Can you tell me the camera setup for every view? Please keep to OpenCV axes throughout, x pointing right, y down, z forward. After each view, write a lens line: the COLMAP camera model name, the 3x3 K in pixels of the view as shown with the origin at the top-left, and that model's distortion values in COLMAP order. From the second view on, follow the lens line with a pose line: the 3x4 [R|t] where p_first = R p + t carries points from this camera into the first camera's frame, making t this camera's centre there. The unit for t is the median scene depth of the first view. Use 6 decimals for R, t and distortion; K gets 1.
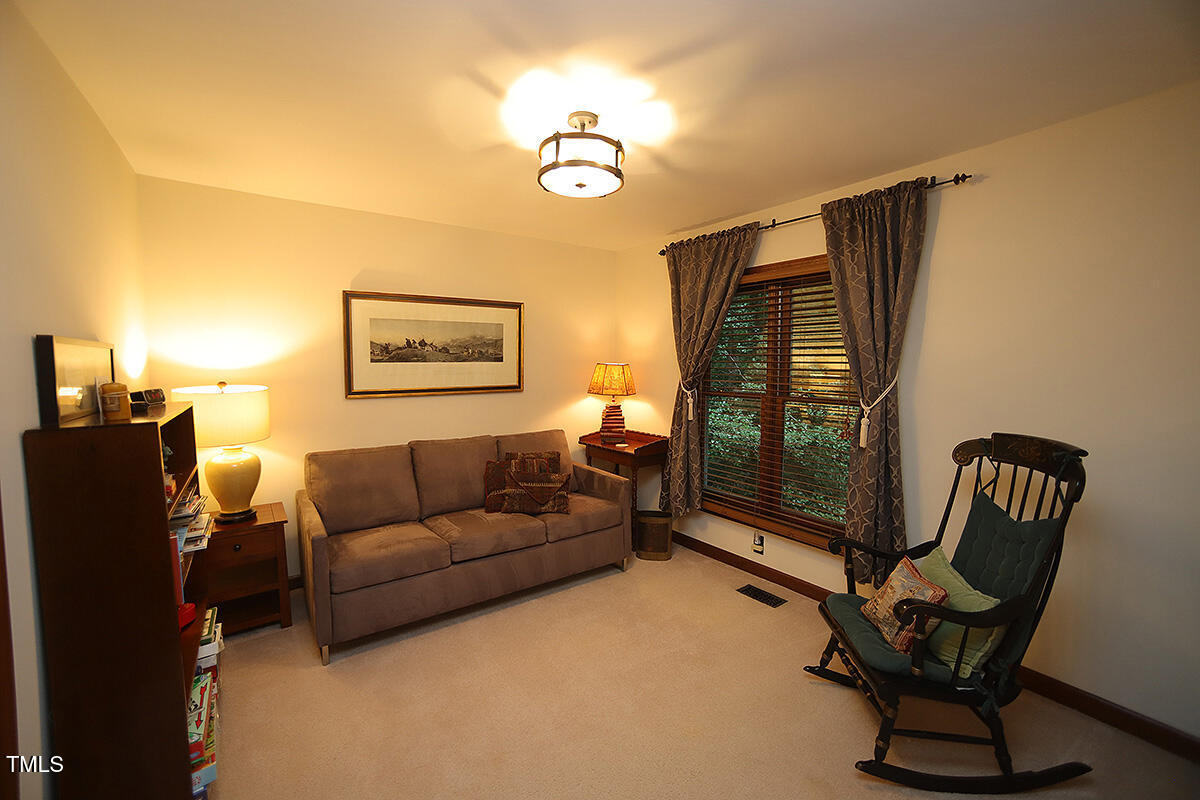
lens RADIAL K [[480.2, 0, 600.0], [0, 480.2, 400.0], [0, 0, 1]] dist [-0.045290, 0.000334]
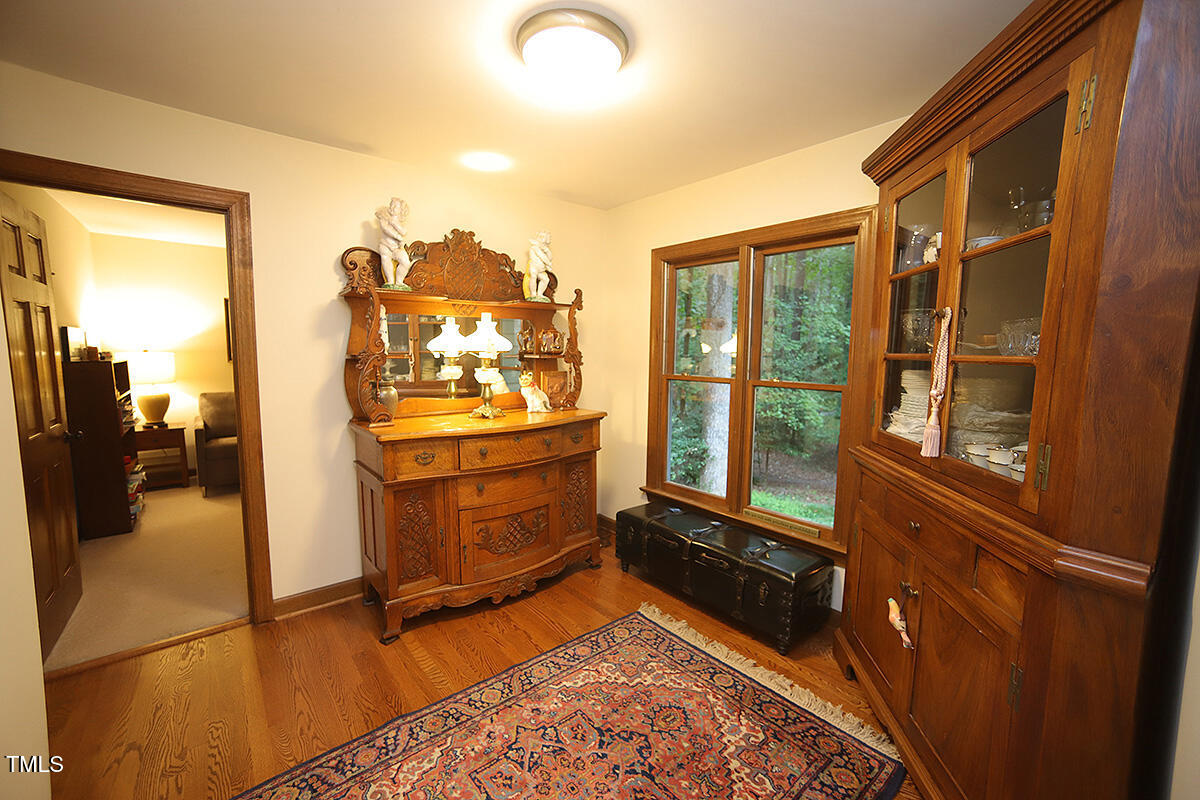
lens RADIAL K [[480.2, 0, 600.0], [0, 480.2, 400.0], [0, 0, 1]] dist [-0.045290, 0.000334]
pose [[0.996760, -0.009402, 0.079884, 0.885908], [0.005884, 0.999007, 0.044170, 0.101281], [-0.080220, -0.043557, 0.995825, -1.010241]]
